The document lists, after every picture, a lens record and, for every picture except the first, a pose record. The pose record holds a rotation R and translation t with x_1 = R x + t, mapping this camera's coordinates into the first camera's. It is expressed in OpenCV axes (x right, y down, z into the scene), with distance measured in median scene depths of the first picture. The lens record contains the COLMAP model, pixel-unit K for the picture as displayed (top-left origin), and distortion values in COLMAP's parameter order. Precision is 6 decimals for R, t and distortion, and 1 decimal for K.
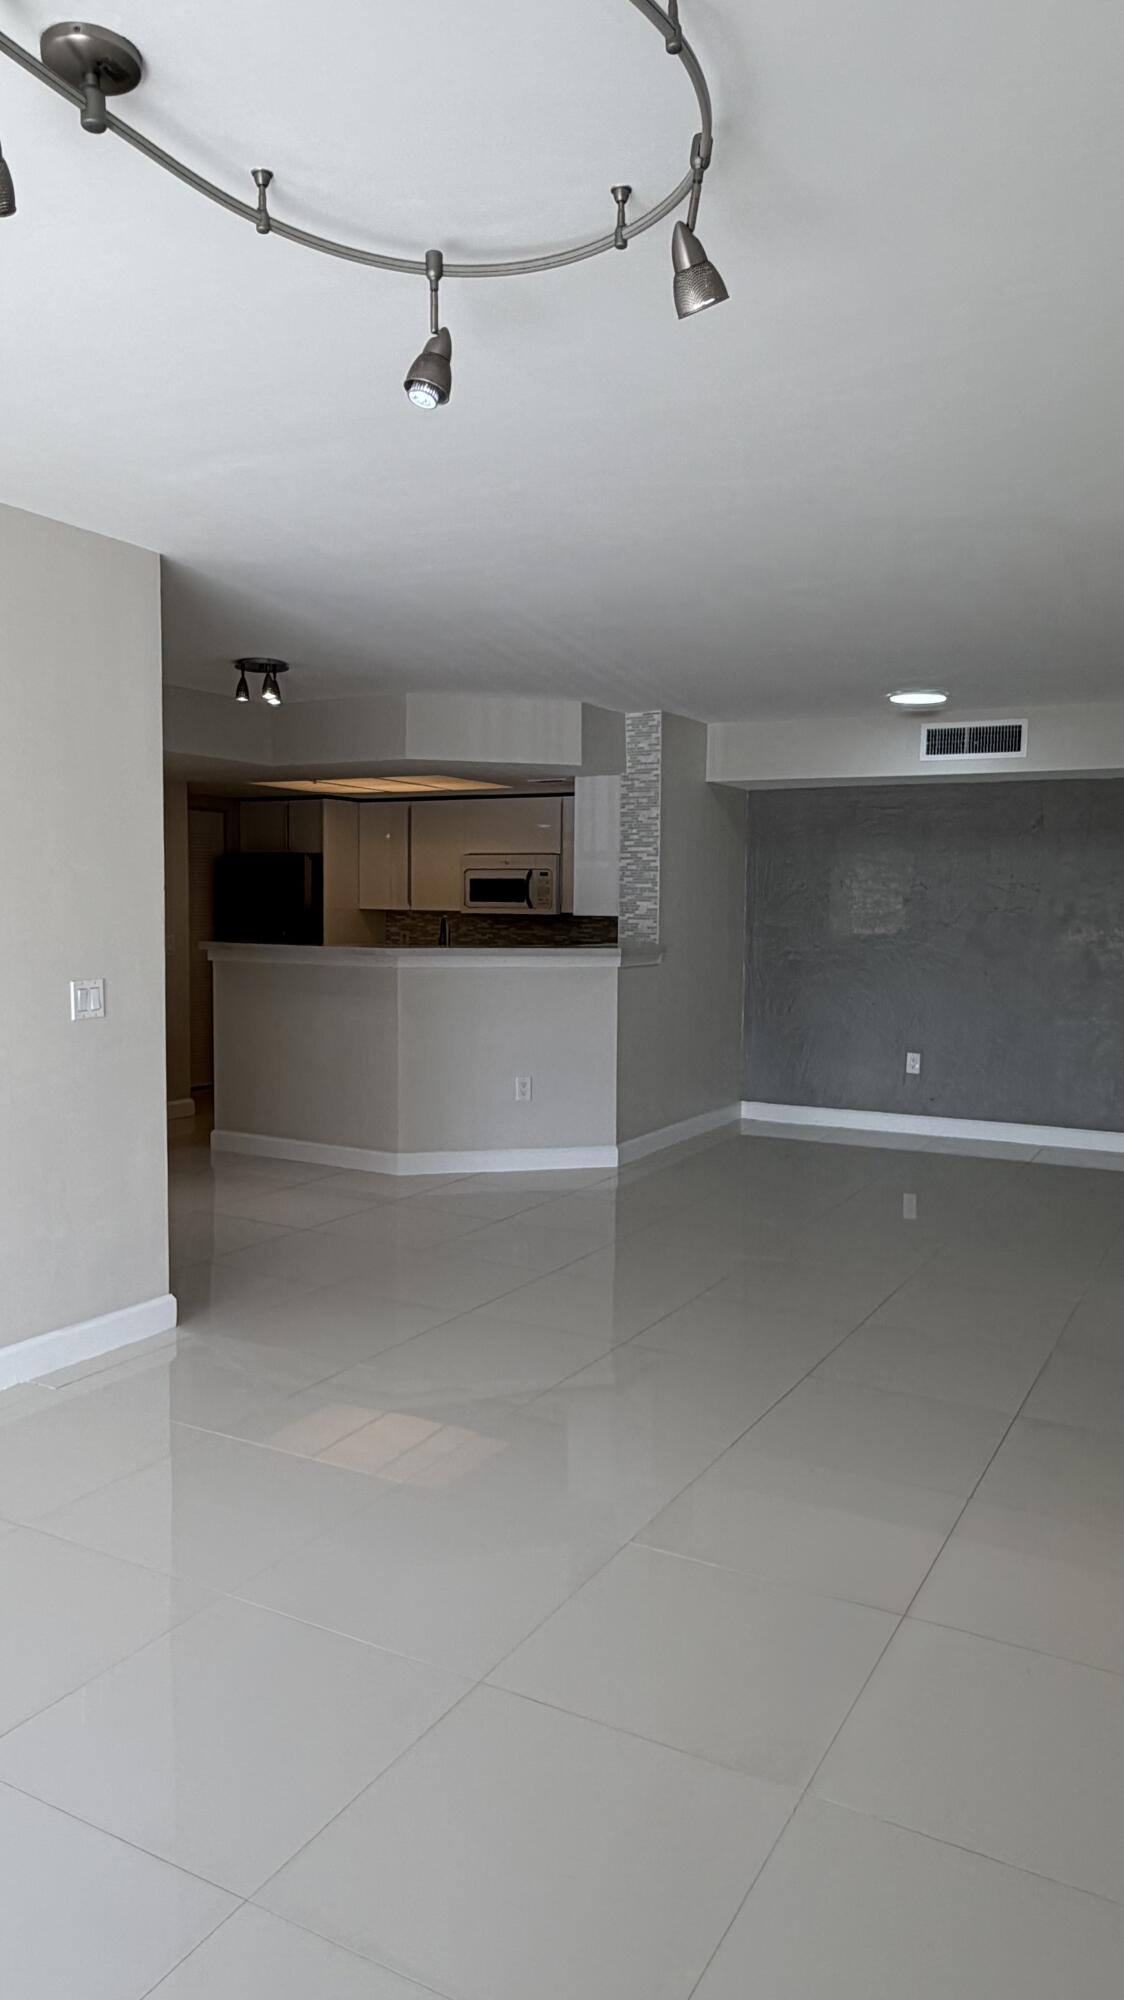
lens RADIAL K [[1344.8, 0, 562.0], [0, 1344.8, 1000.0], [0, 0, 1]] dist [0.057348, -0.000156]
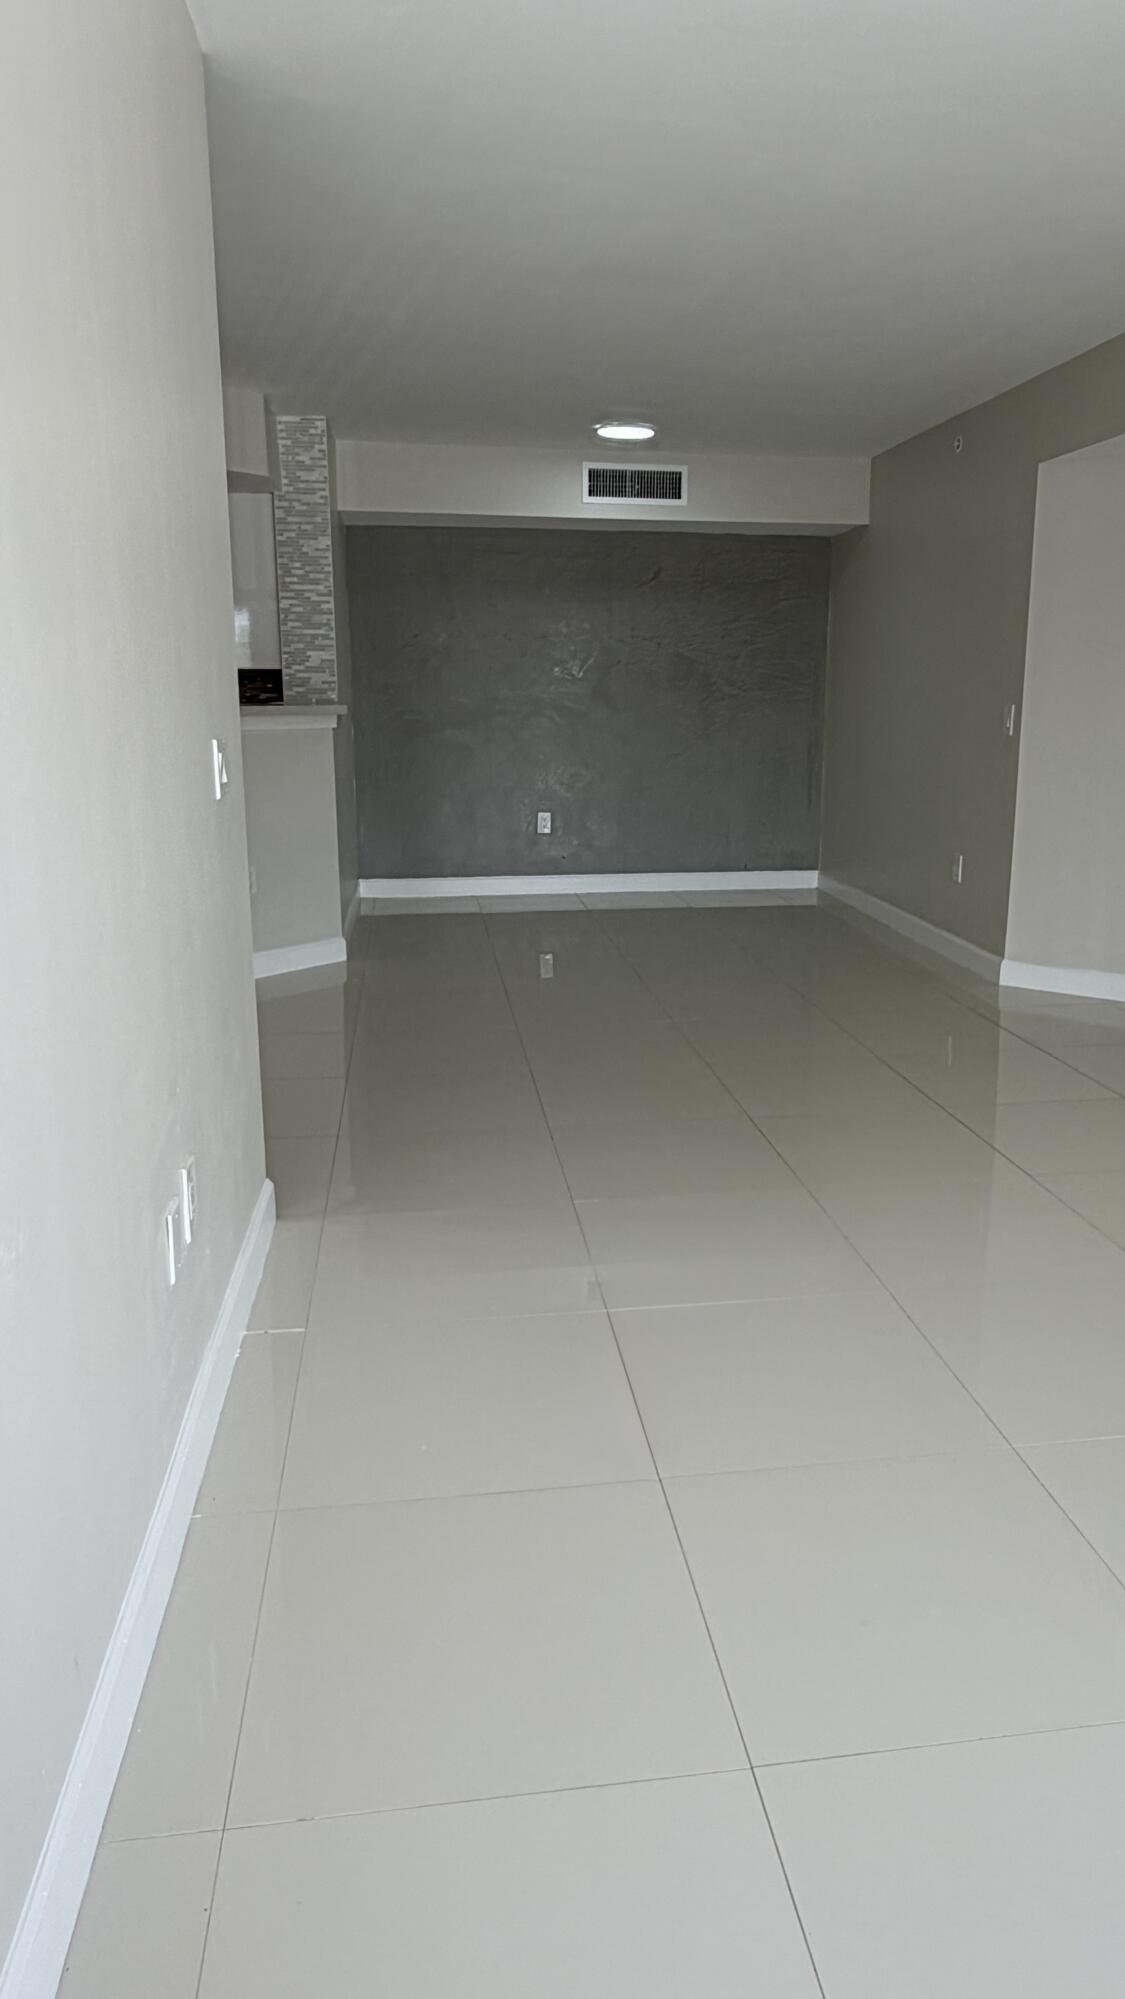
lens RADIAL K [[1333.4, 0, 610.5], [0, 1333.4, 989.0], [0, 0, 1]] dist [0.001112, 0.000615]
pose [[0.794392, -0.143643, 0.590176, -0.321042], [0.051707, 0.984100, 0.169922, 0.003623], [-0.605200, -0.104469, 0.789189, 0.198965]]
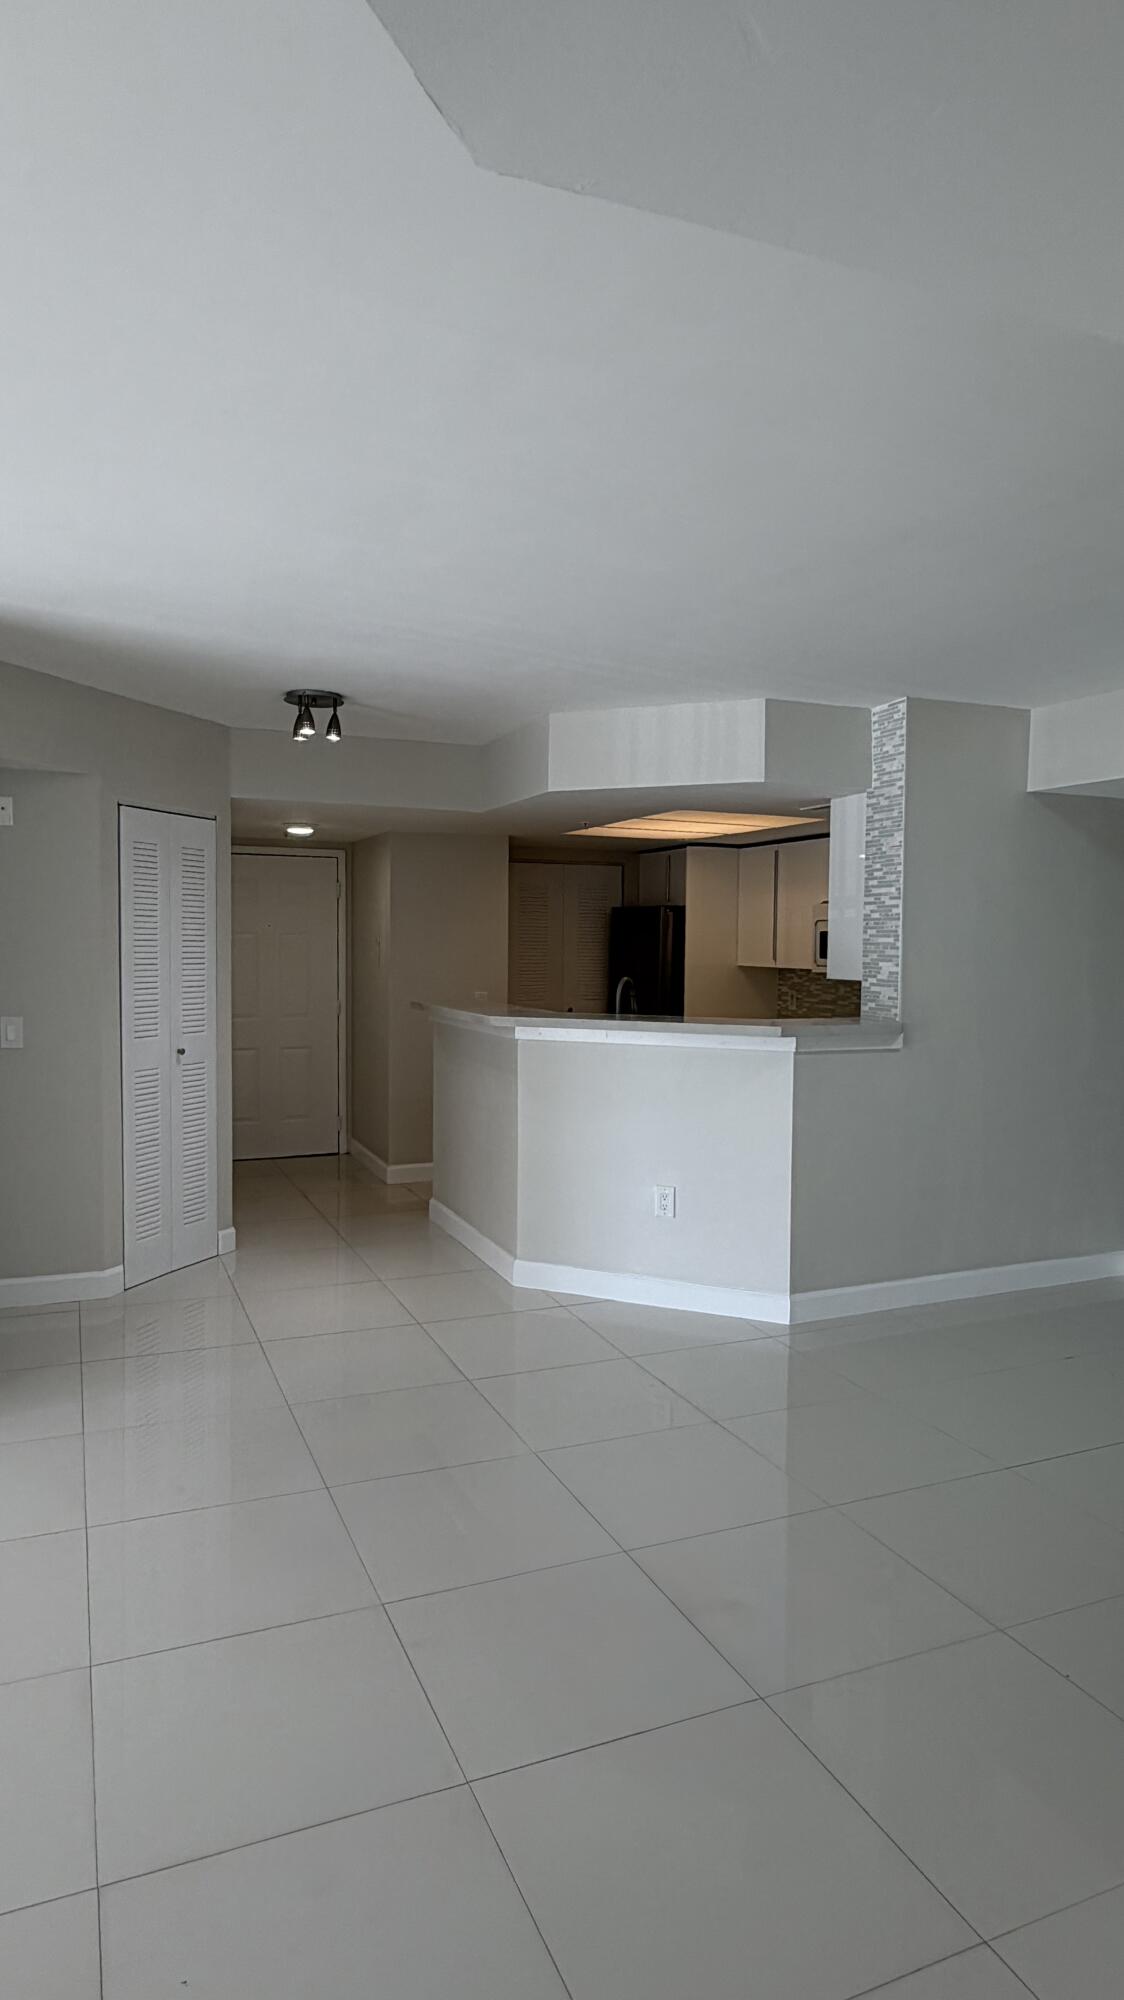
lens RADIAL K [[1181.3, 0, 562.0], [0, 1181.3, 1000.0], [0, 0, 1]] dist [0.032159, 0.000037]
pose [[0.786972, 0.028916, -0.616311, 0.318714], [-0.048424, 0.998715, -0.014976, -0.034823], [0.615086, 0.041630, 0.787360, 0.391315]]
